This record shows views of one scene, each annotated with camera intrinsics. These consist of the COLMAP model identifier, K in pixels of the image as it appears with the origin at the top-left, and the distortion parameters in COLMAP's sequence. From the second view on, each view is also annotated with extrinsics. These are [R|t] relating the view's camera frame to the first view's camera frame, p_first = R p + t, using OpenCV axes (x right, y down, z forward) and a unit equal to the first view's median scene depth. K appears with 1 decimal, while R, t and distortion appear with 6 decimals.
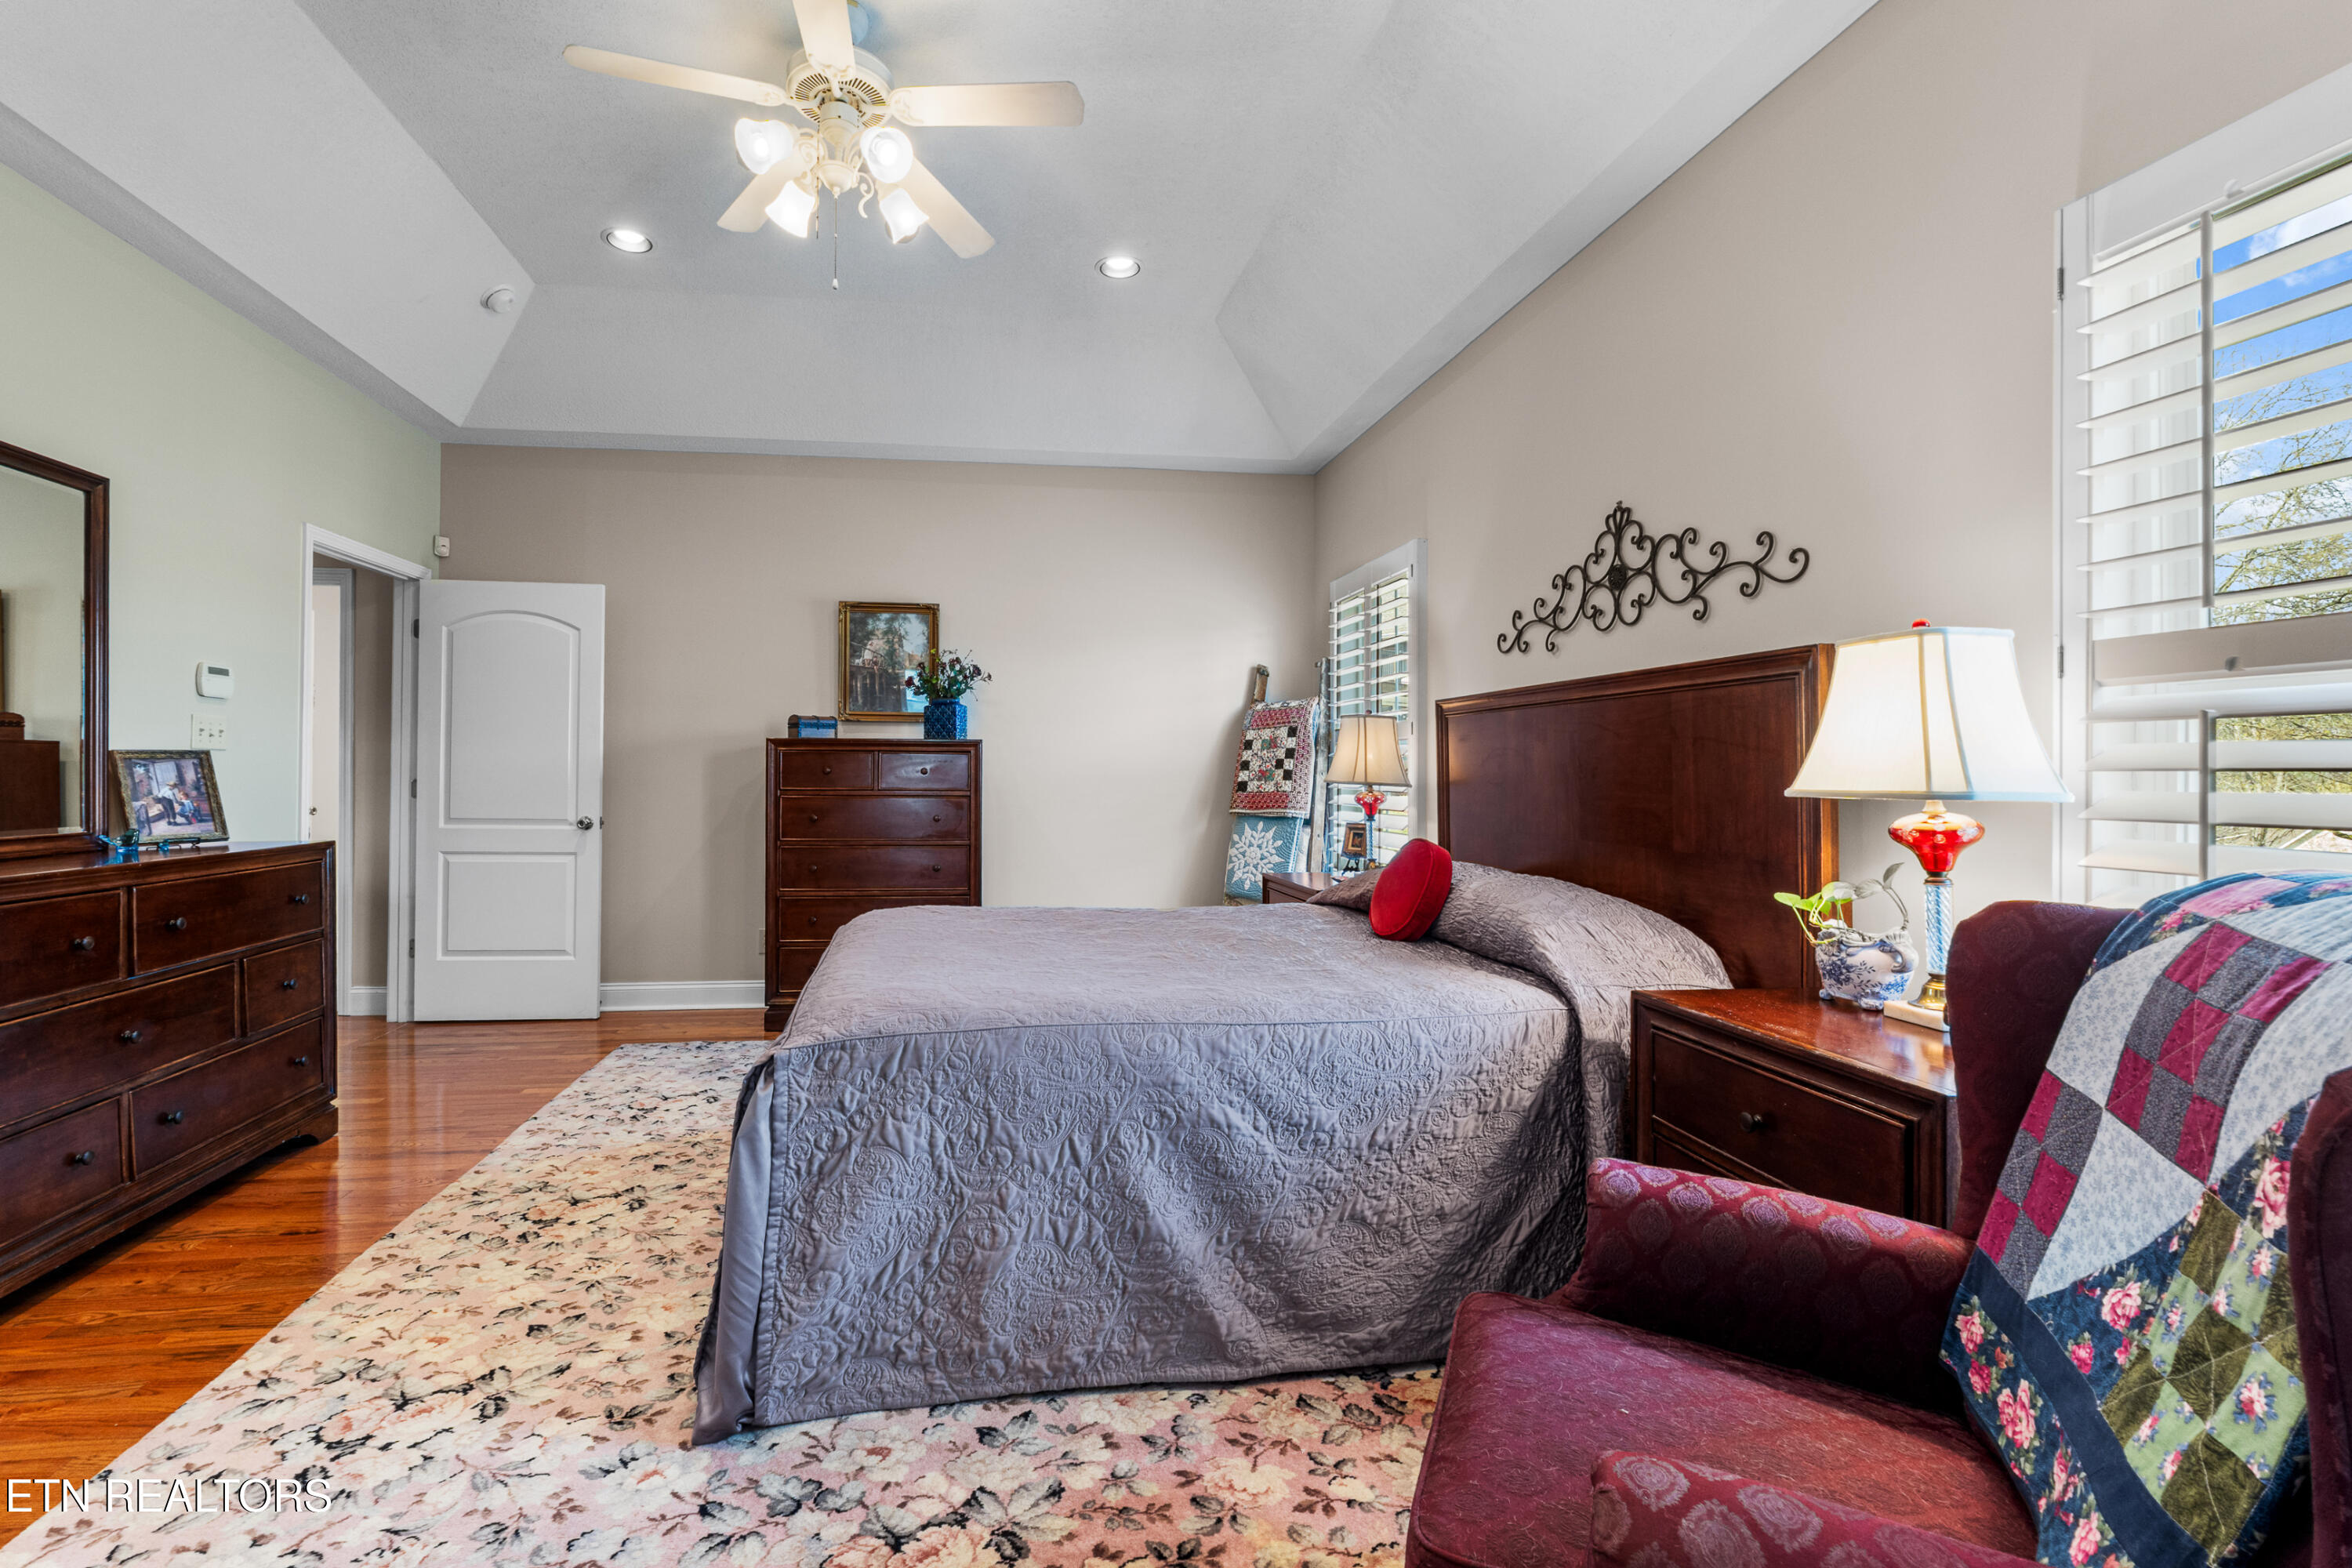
lens RADIAL K [[1019.2, 0, 1077.4], [0, 1019.2, 772.3], [0, 0, 1]] dist [-0.014561, 0.000032]
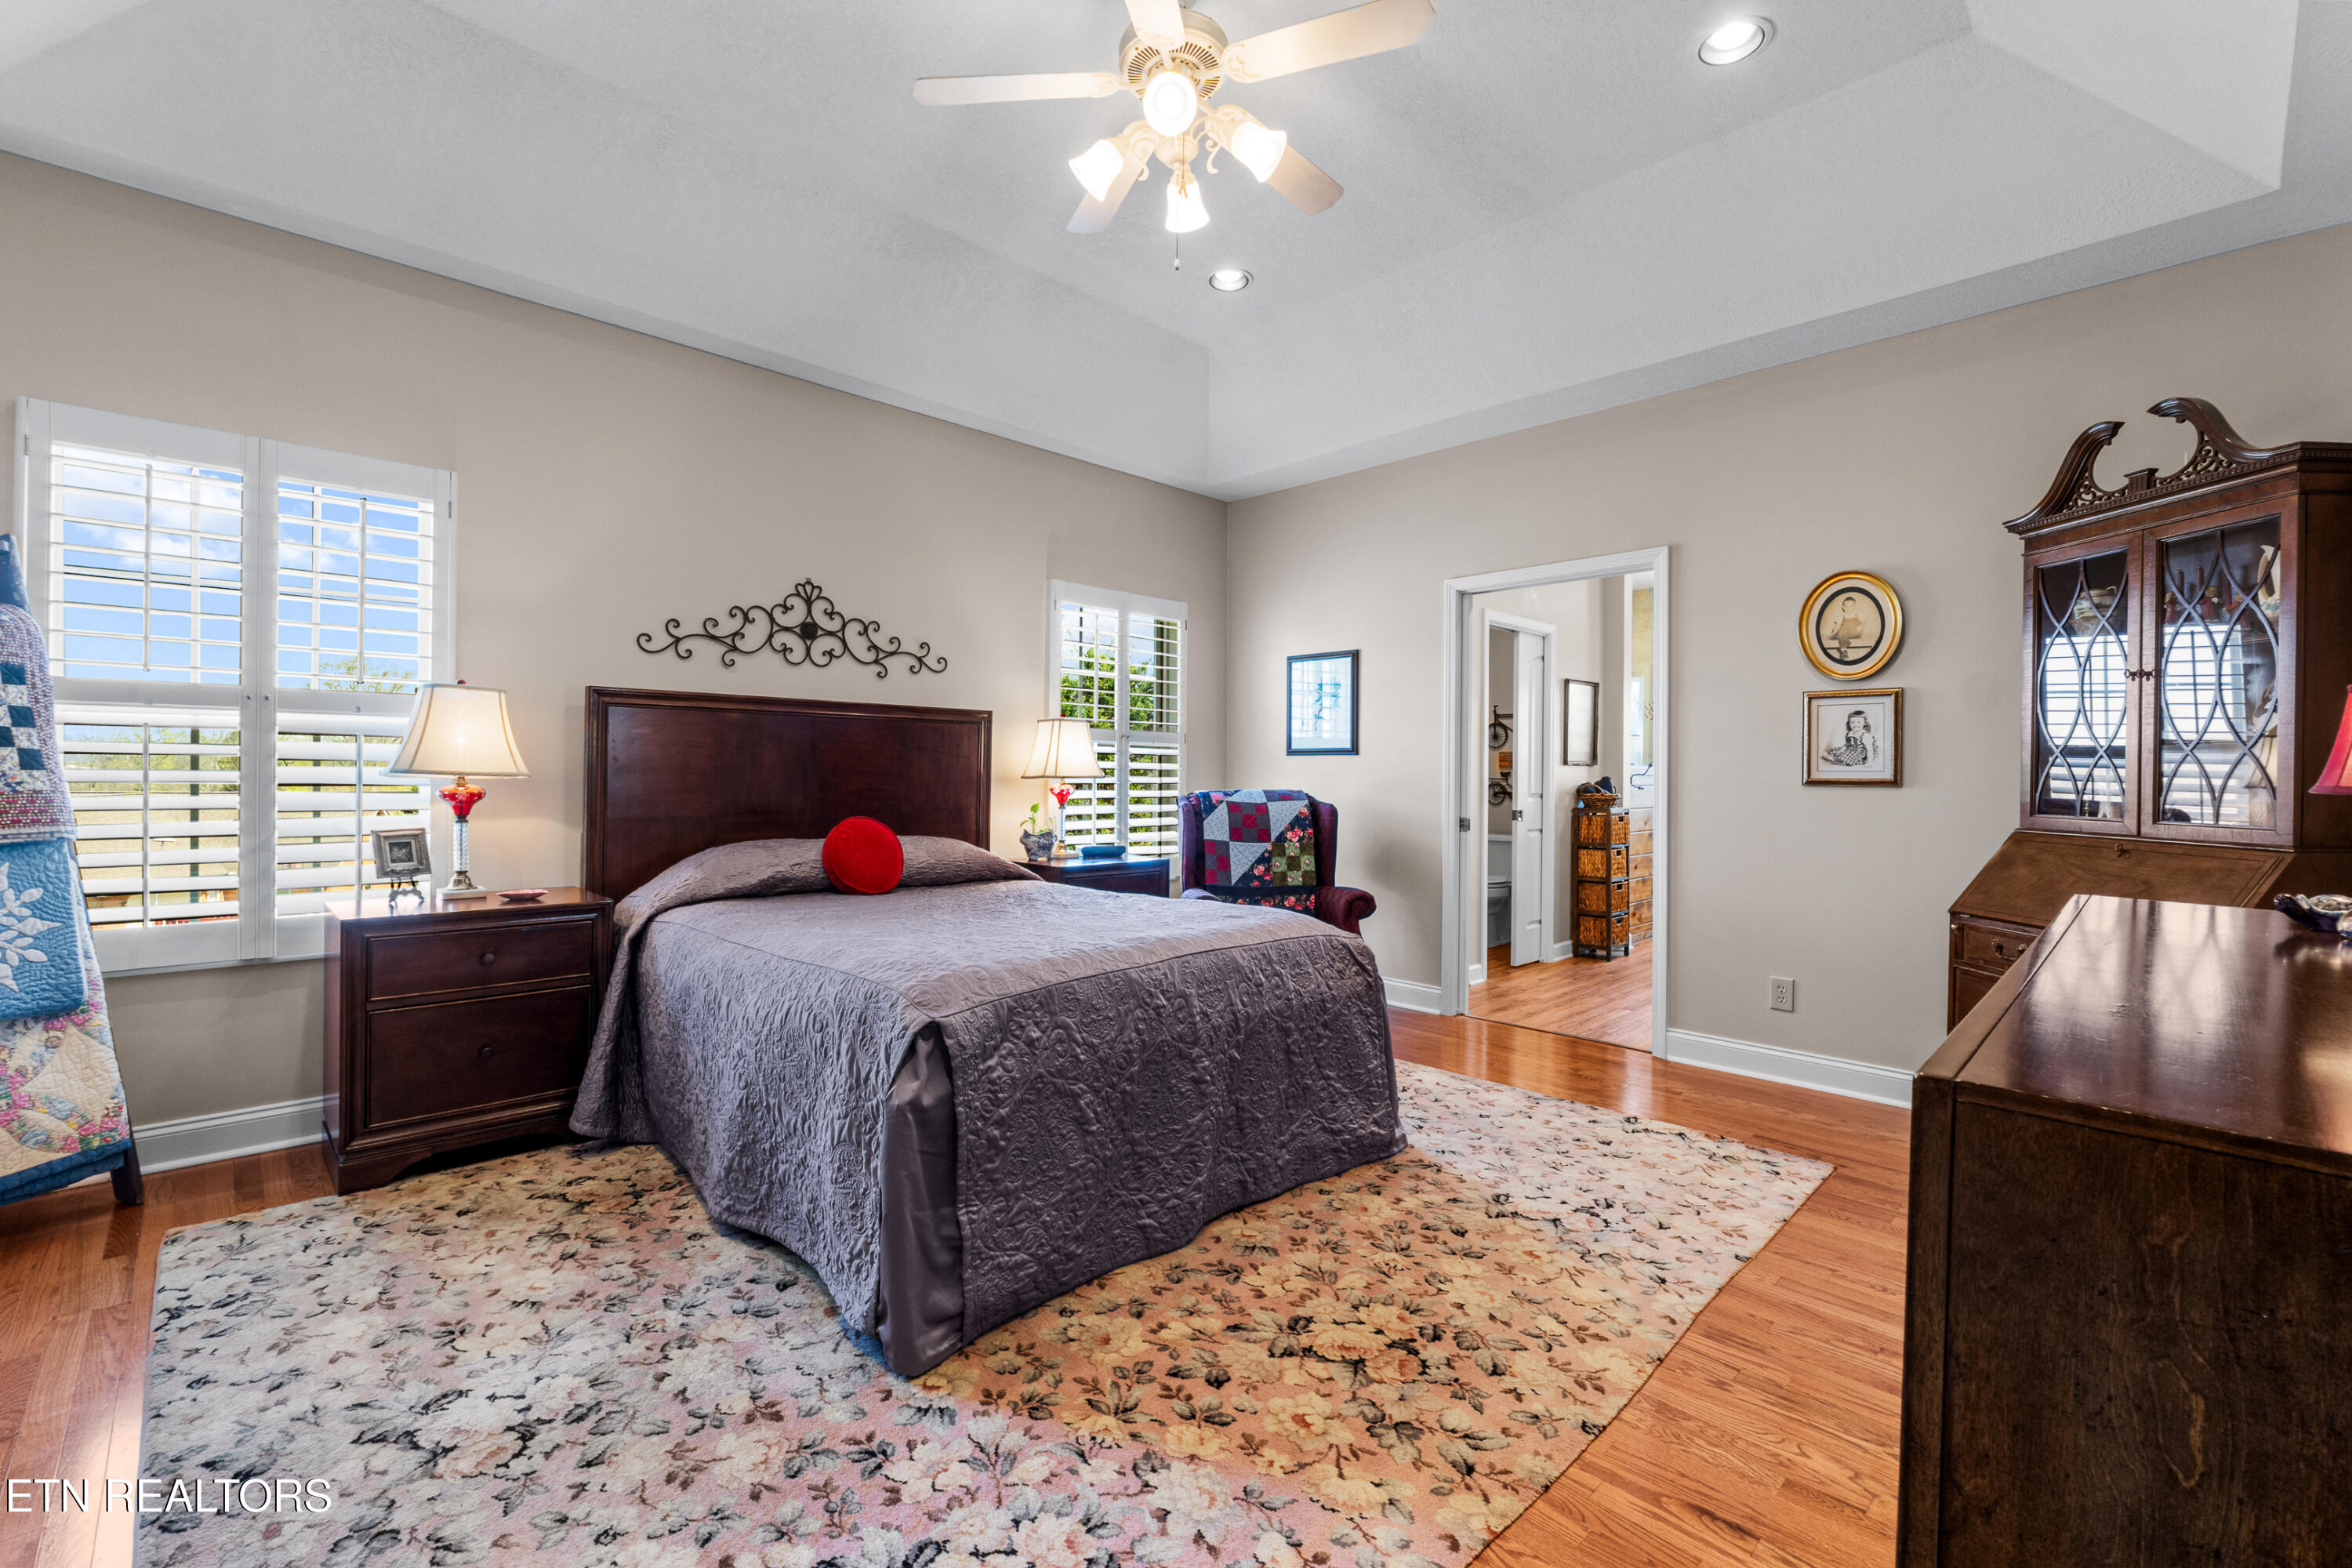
lens RADIAL K [[998.0, 0, 1183.1], [0, 998.0, 761.0], [0, 0, 1]] dist [-0.007346, -0.000153]
pose [[-0.613959, -0.001663, 0.789336, -1.019422], [-0.014436, 0.999854, -0.009122, -0.000984], [-0.789206, -0.016996, -0.613893, 1.603675]]
